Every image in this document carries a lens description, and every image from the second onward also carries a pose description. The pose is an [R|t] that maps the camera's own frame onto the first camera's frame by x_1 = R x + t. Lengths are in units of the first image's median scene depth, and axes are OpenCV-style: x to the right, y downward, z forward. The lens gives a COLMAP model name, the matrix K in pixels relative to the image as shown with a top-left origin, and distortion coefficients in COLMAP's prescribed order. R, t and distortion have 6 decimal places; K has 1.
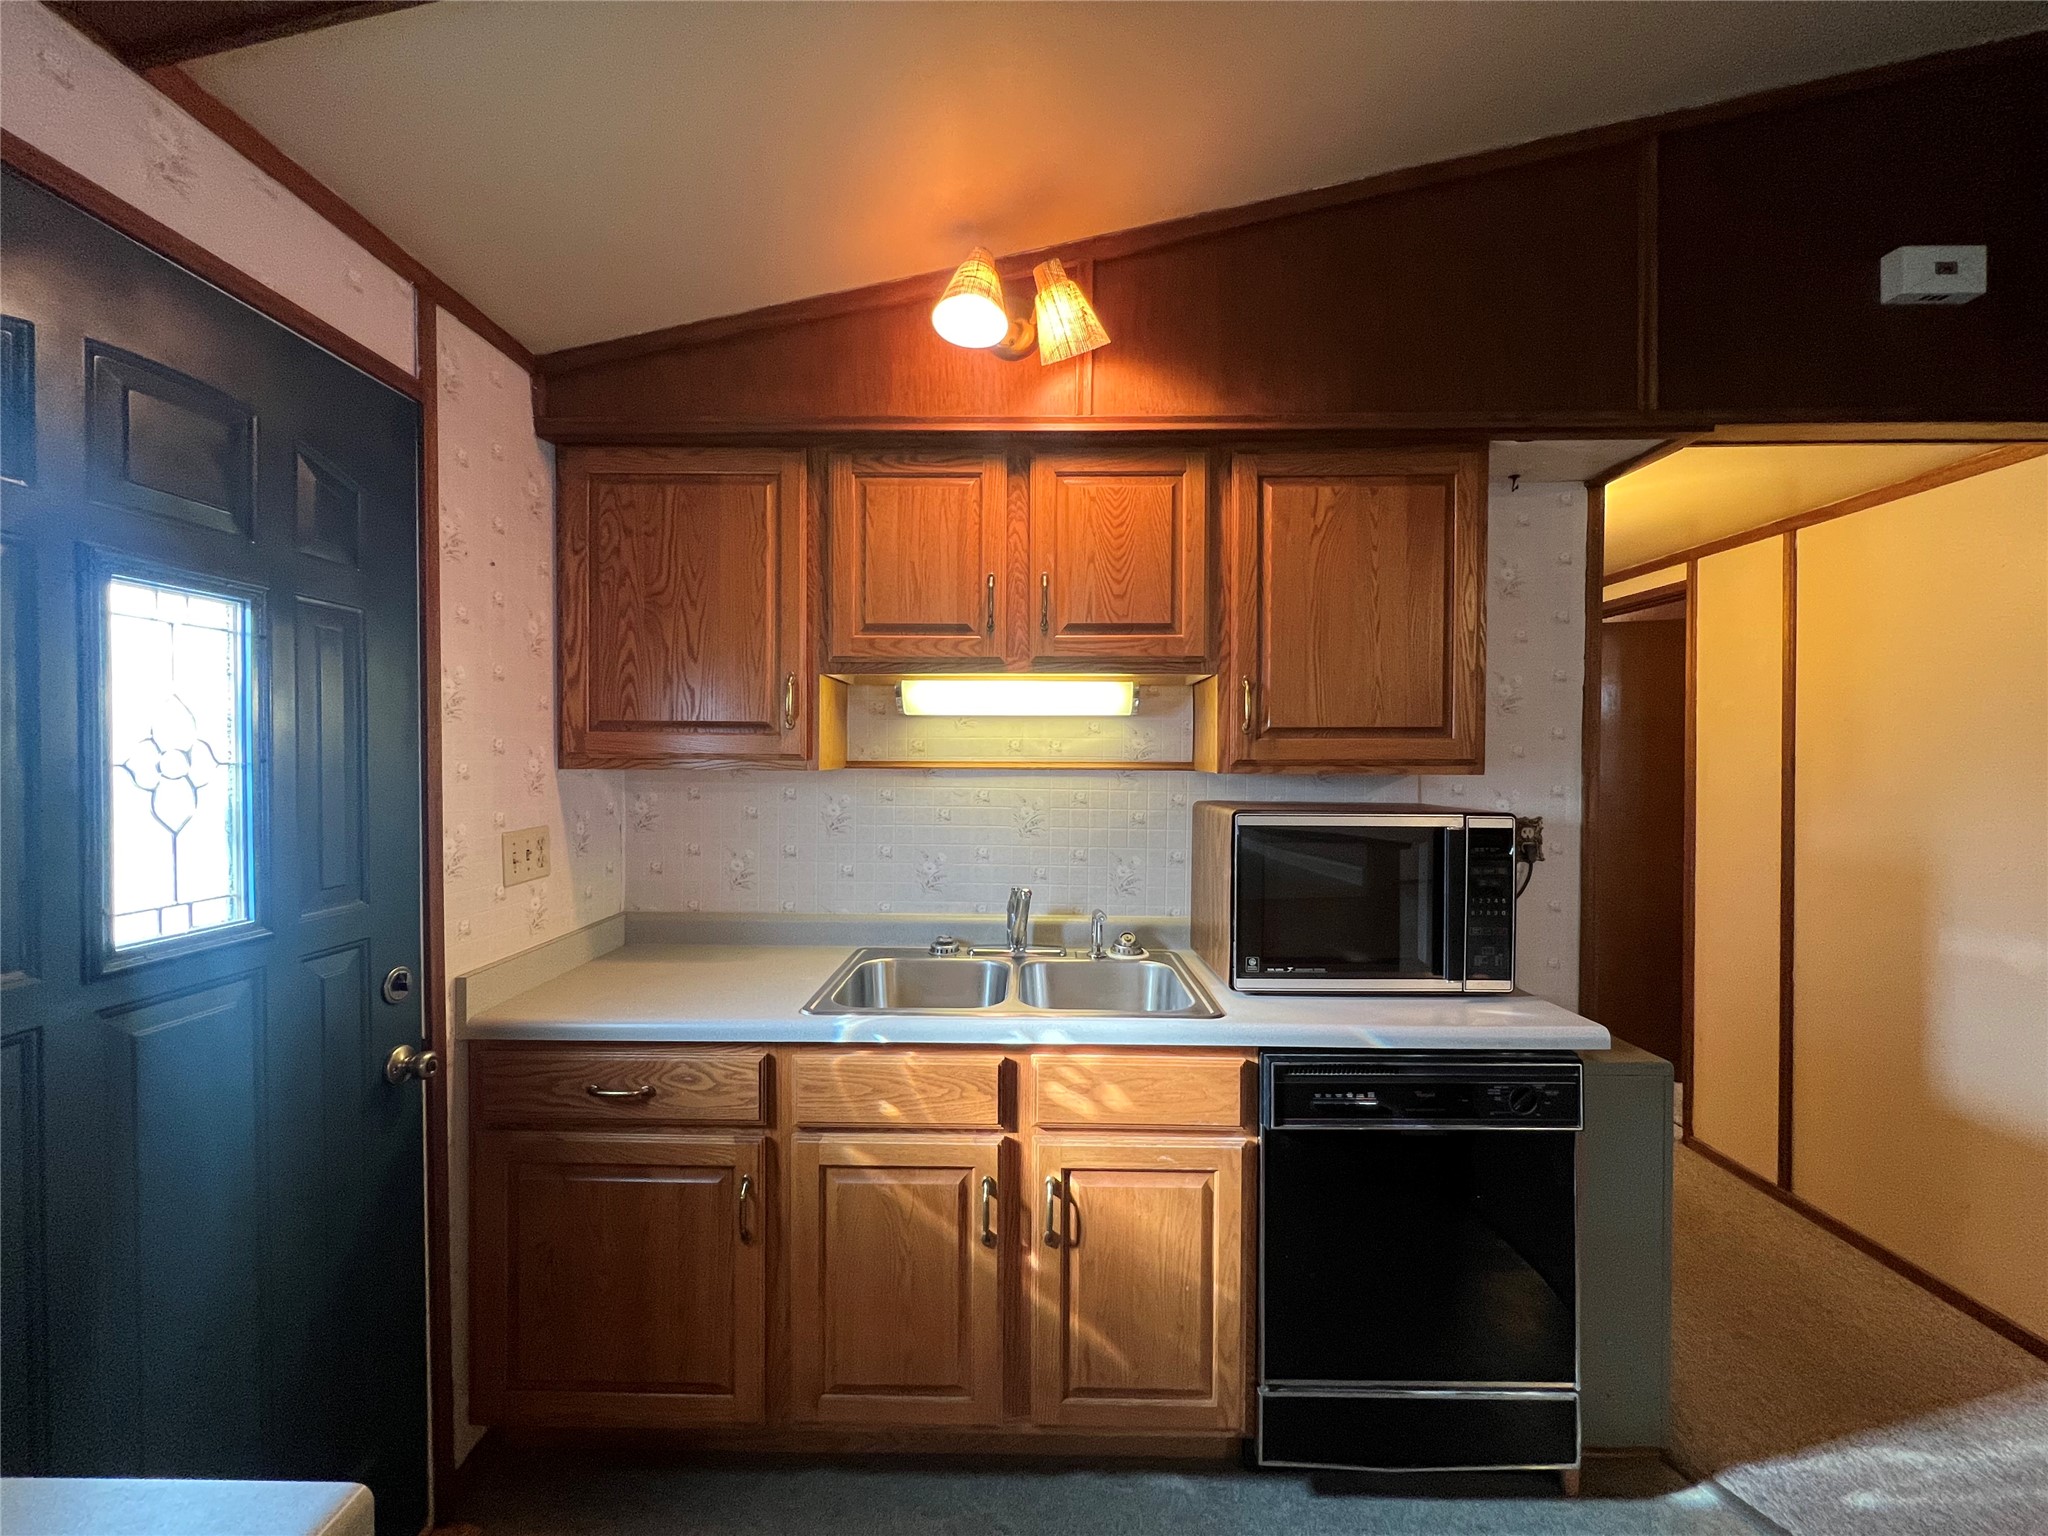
lens RADIAL K [[821.1, 0, 1014.1], [0, 821.1, 762.9], [0, 0, 1]] dist [-0.002094, 0.000739]
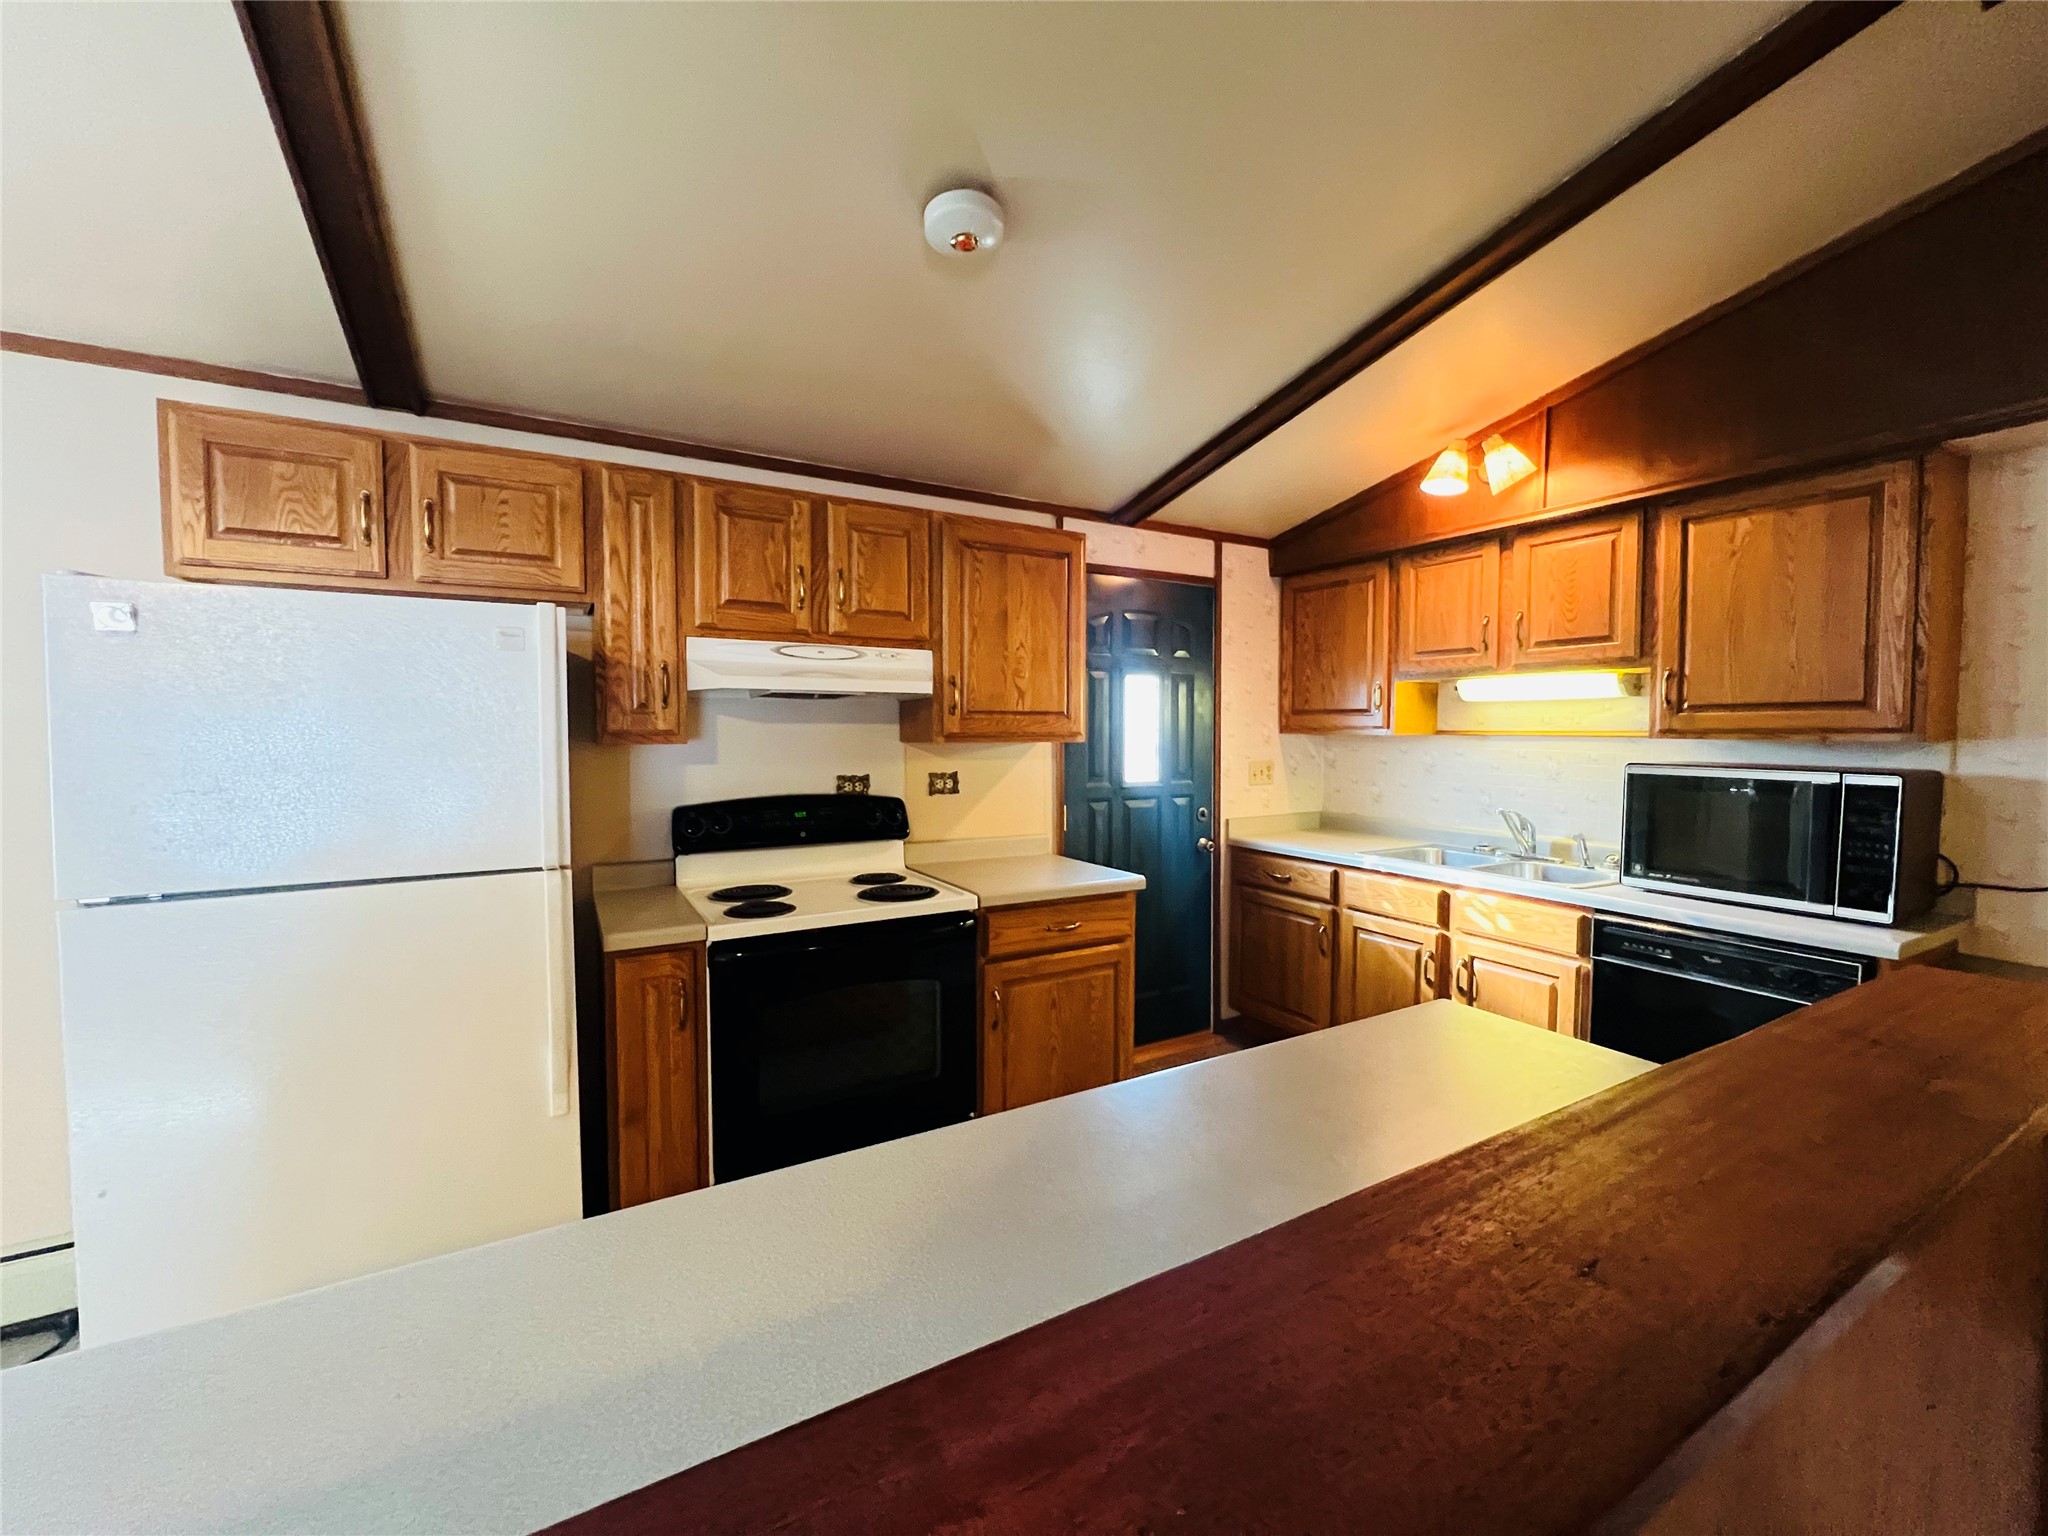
lens RADIAL K [[821.1, 0, 1019.5], [0, 821.1, 763.8], [0, 0, 1]] dist [-0.002094, 0.000739]
pose [[0.514728, 0.035149, -0.856632, 0.968385], [-0.008513, 0.999320, 0.035888, 0.016036], [0.857311, -0.011180, 0.514677, -0.691662]]
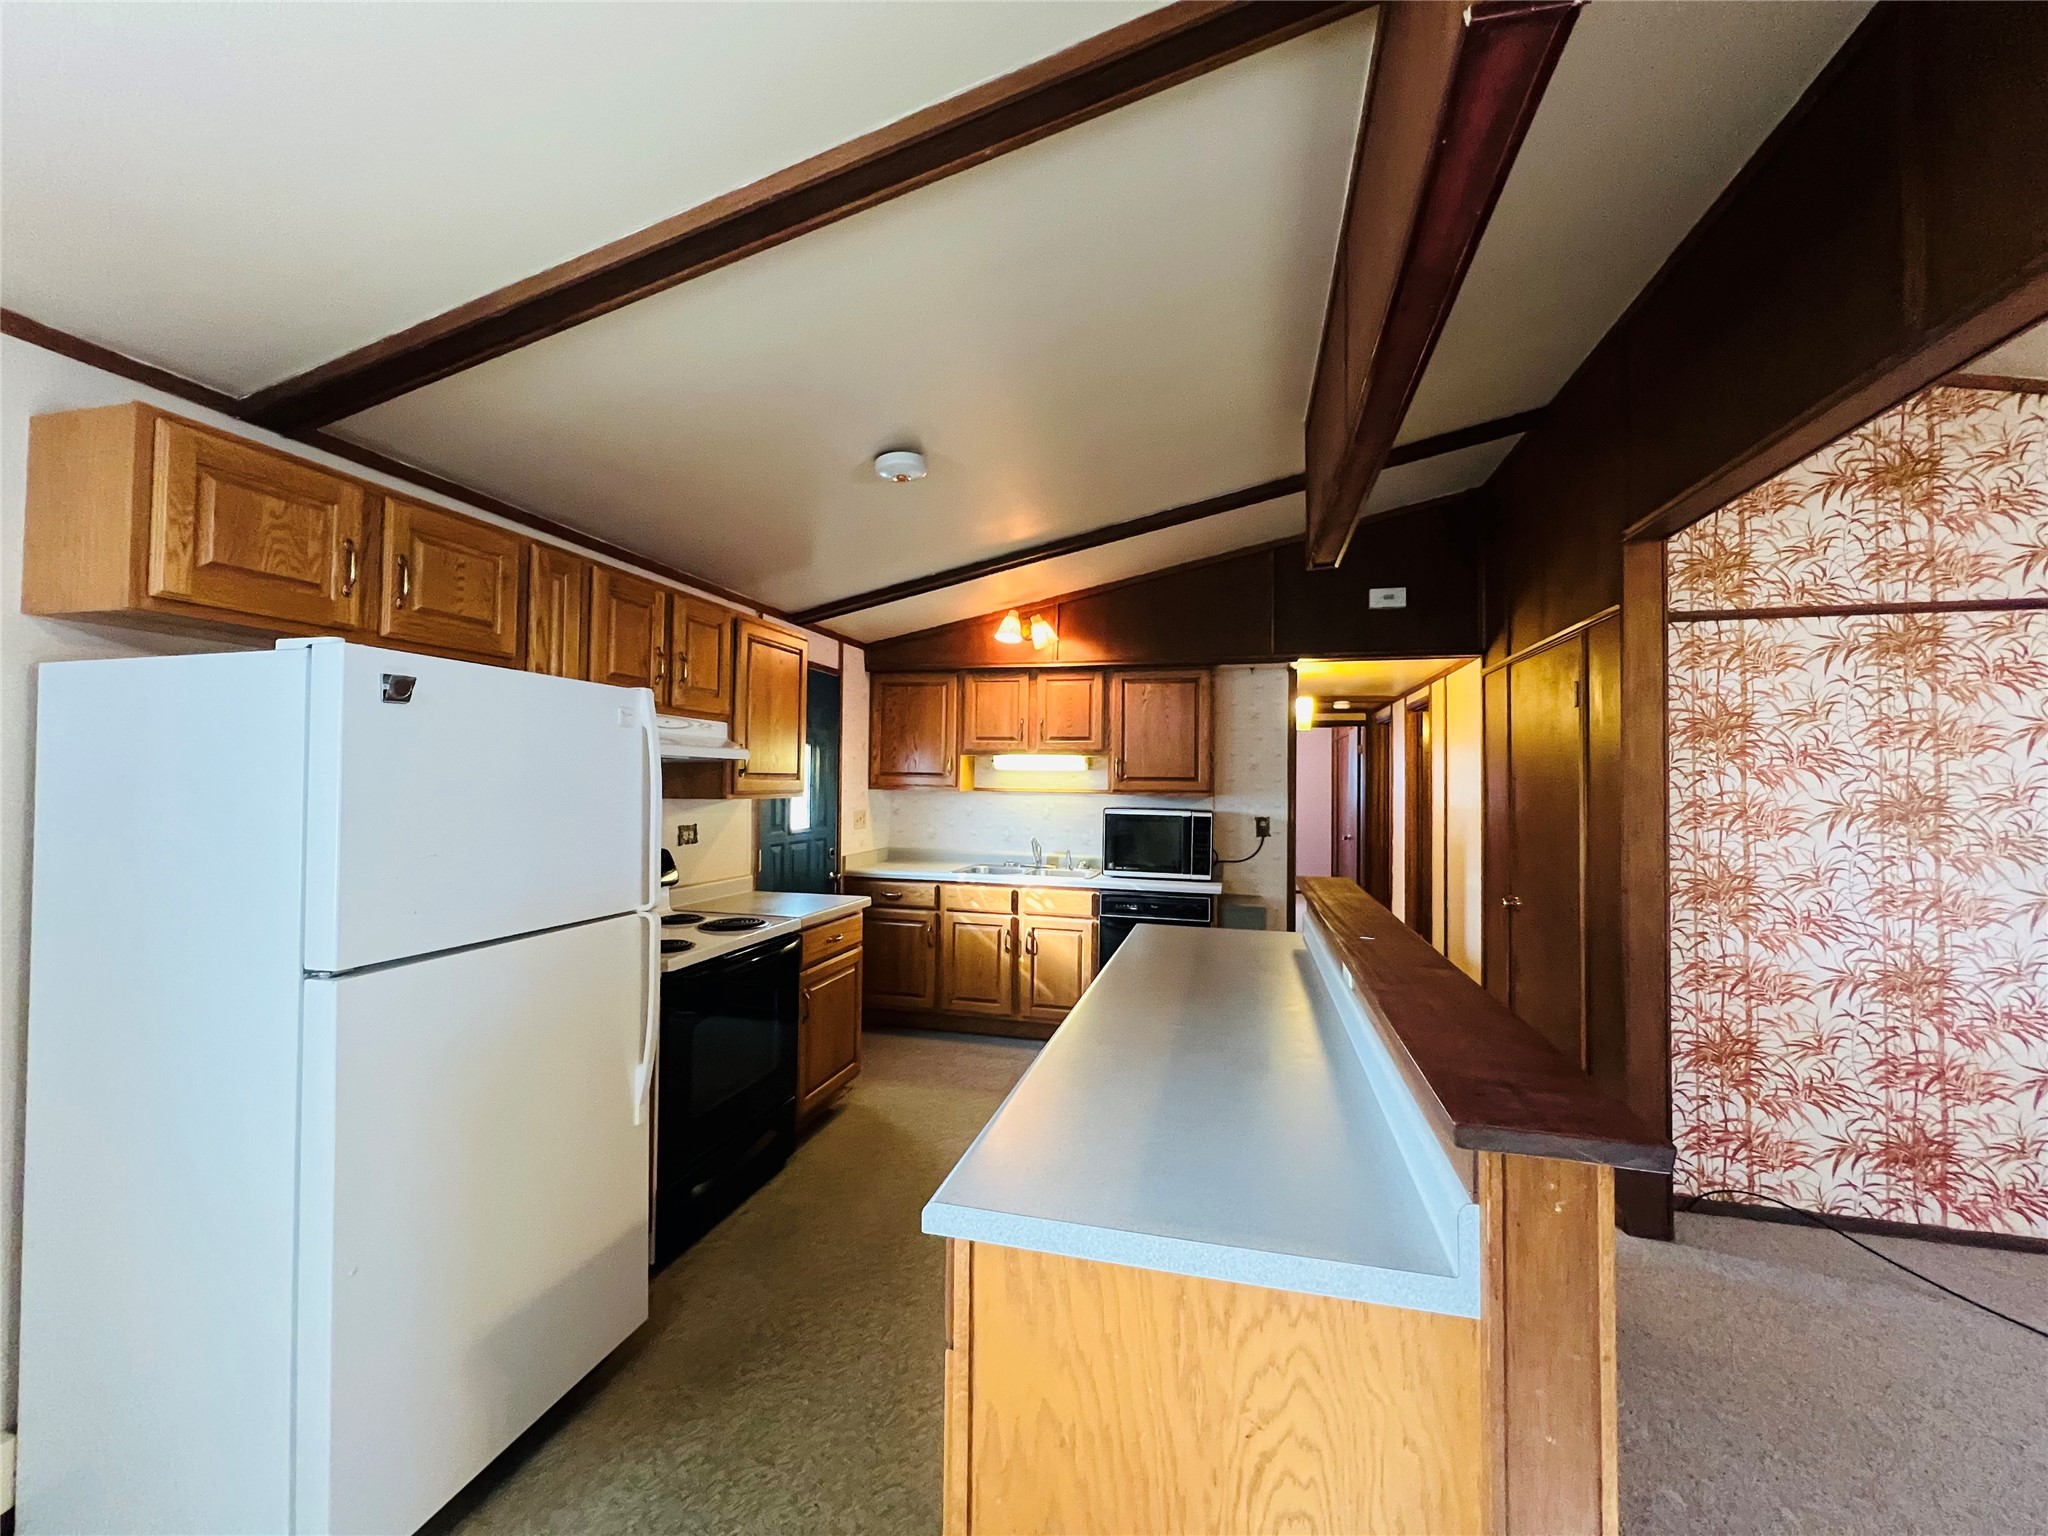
lens RADIAL K [[821.1, 0, 1017.8], [0, 821.1, 766.5], [0, 0, 1]] dist [-0.002094, 0.000739]
pose [[0.971212, 0.006249, -0.238134, 0.633609], [-0.013680, 0.999469, -0.029569, 0.004745], [0.237823, 0.031975, 0.970782, -1.687697]]
